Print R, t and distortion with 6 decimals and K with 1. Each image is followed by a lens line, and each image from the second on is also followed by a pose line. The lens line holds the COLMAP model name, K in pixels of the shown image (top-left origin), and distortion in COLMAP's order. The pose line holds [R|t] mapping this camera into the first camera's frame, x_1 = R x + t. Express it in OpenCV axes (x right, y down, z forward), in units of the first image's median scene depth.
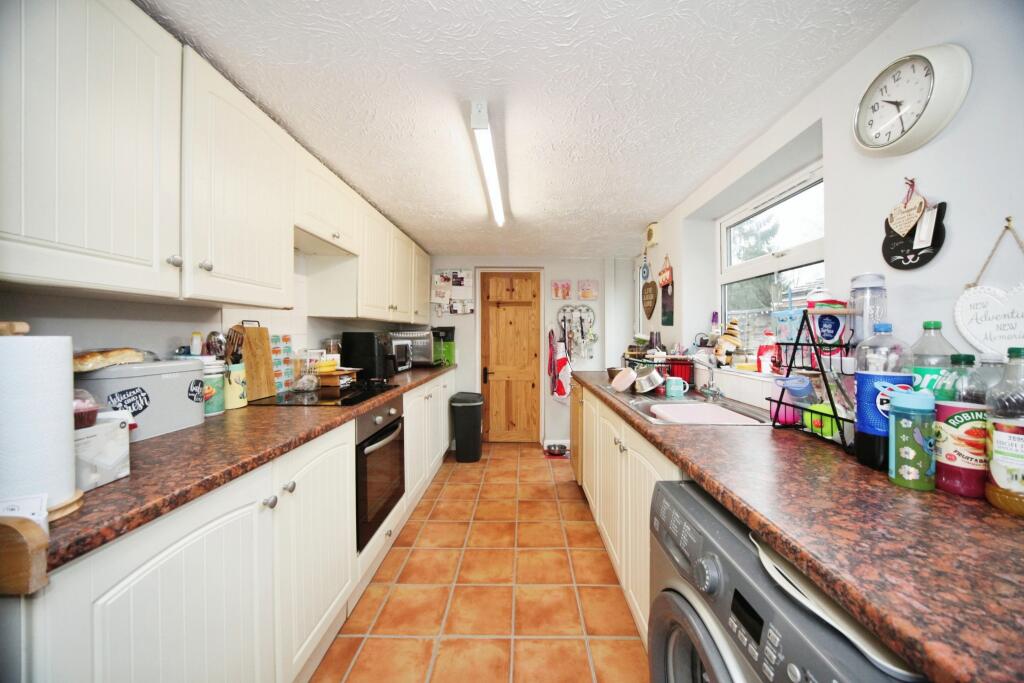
lens RADIAL K [[357.3, 0, 513.5], [0, 357.3, 332.4], [0, 0, 1]] dist [-0.000792, -0.000024]
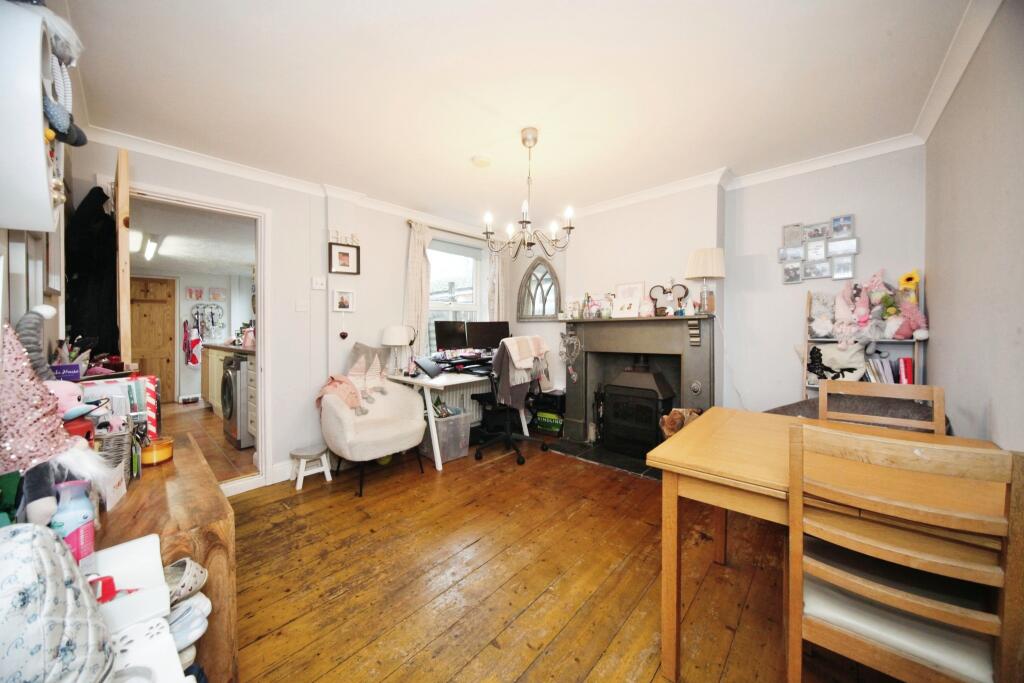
lens RADIAL K [[357.3, 0, 506.5], [0, 357.3, 312.9], [0, 0, 1]] dist [-0.000792, -0.000024]
pose [[0.660094, 0.005515, 0.751163, -0.125433], [0.003662, 0.999938, -0.010559, -0.018352], [-0.751174, 0.009721, 0.660033, -0.950175]]
